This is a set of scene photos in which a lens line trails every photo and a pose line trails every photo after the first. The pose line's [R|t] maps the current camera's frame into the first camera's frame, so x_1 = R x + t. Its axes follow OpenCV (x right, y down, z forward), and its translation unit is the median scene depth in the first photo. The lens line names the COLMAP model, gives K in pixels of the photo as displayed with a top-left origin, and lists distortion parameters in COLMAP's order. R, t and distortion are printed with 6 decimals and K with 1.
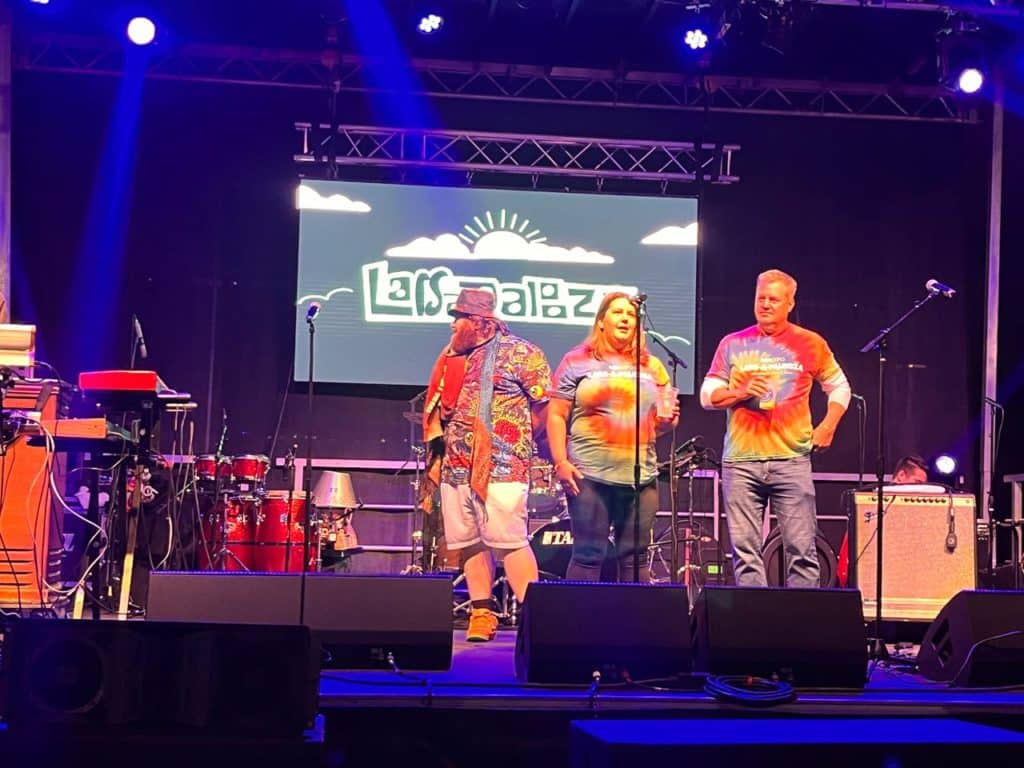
lens RADIAL K [[1460.1, 0, 524.6], [0, 1460.1, 387.2], [0, 0, 1]] dist [0.186862, -0.628383]
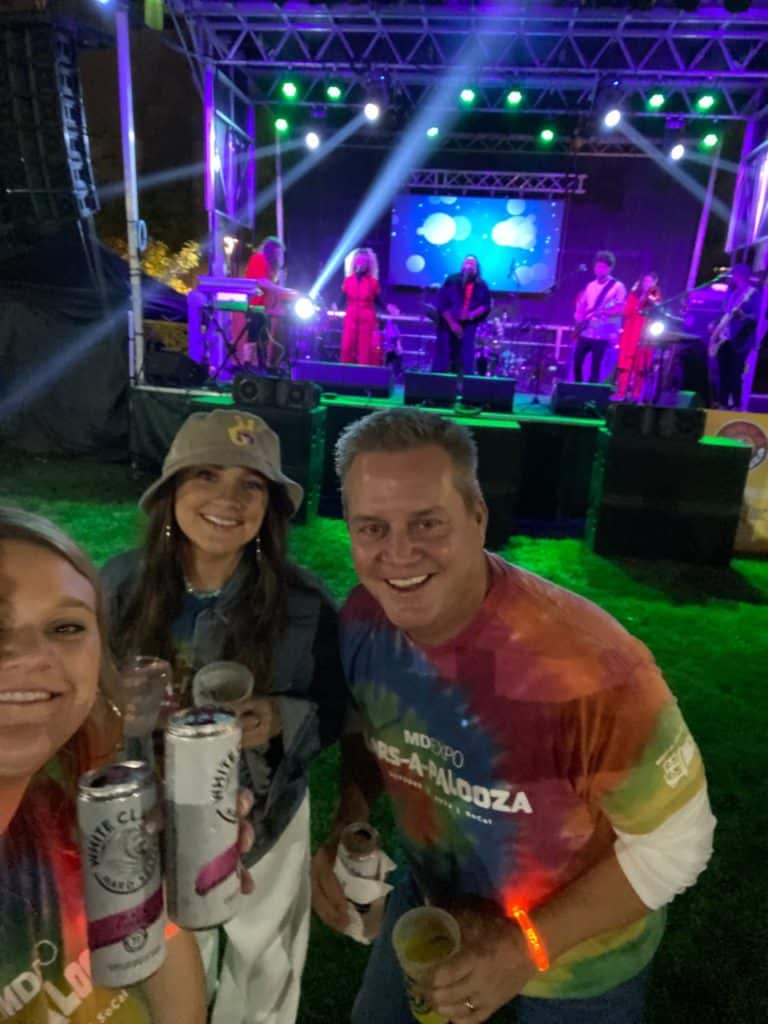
lens RADIAL K [[697.9, 0, 384.0], [0, 697.9, 512.0], [0, 0, 1]] dist [0.034777, -0.049348]
pose [[0.965198, 0.103859, -0.240012, 0.196410], [-0.017504, 0.941357, 0.336957, -0.047510], [0.260933, -0.321029, 0.910414, -0.256172]]
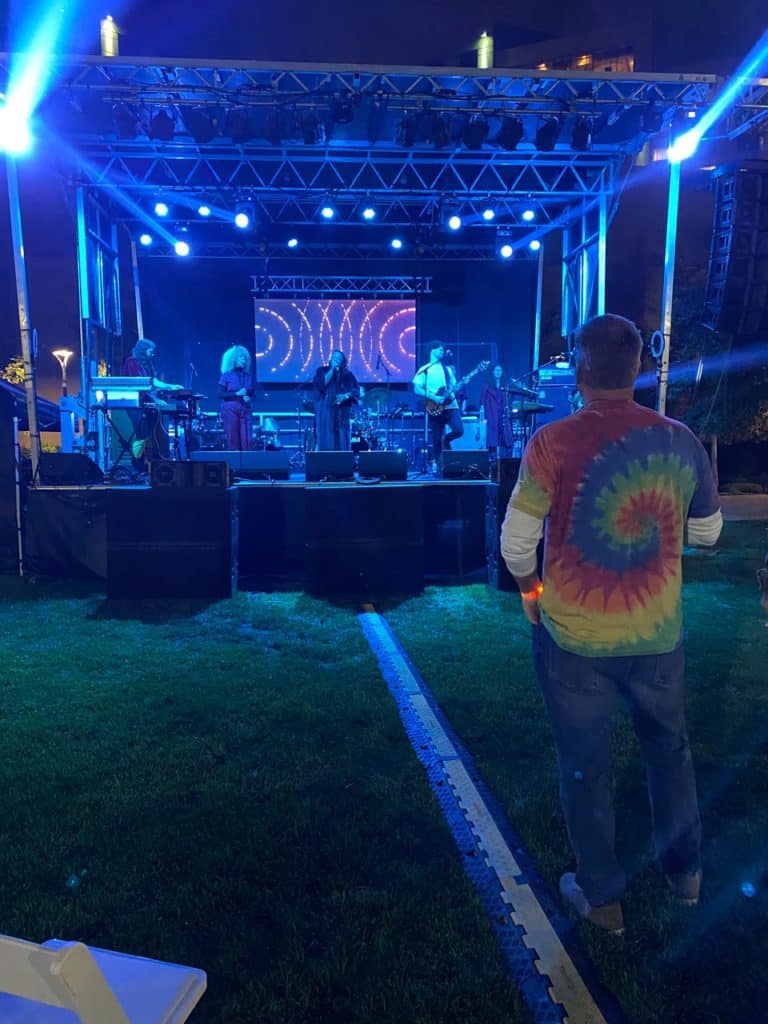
lens RADIAL K [[772.9, 0, 384.0], [0, 772.9, 512.0], [0, 0, 1]] dist [-0.001243, -0.000482]
pose [[0.998321, -0.024642, -0.052420, 0.154628], [0.033955, 0.982161, 0.184953, -0.027173], [0.046927, -0.186422, 0.981348, -0.412531]]
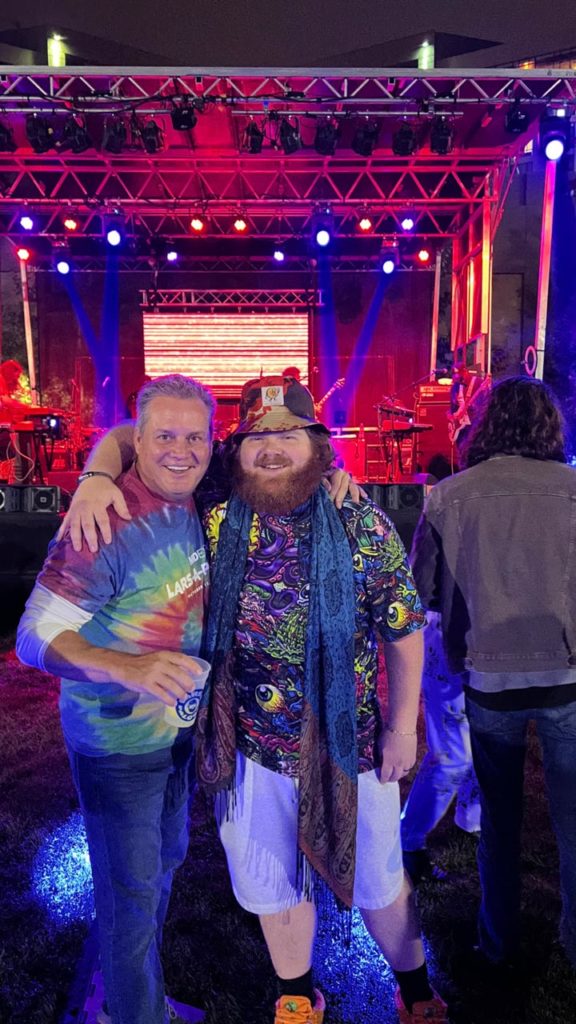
lens RADIAL K [[765.0, 0, 288.0], [0, 765.0, 512.0], [0, 0, 1]] dist [0.014365, 0.002783]
pose [[0.994358, -0.019651, -0.104239, 0.260359], [0.037533, 0.984298, 0.172478, -0.033649], [0.099213, -0.175418, 0.979482, -0.343274]]
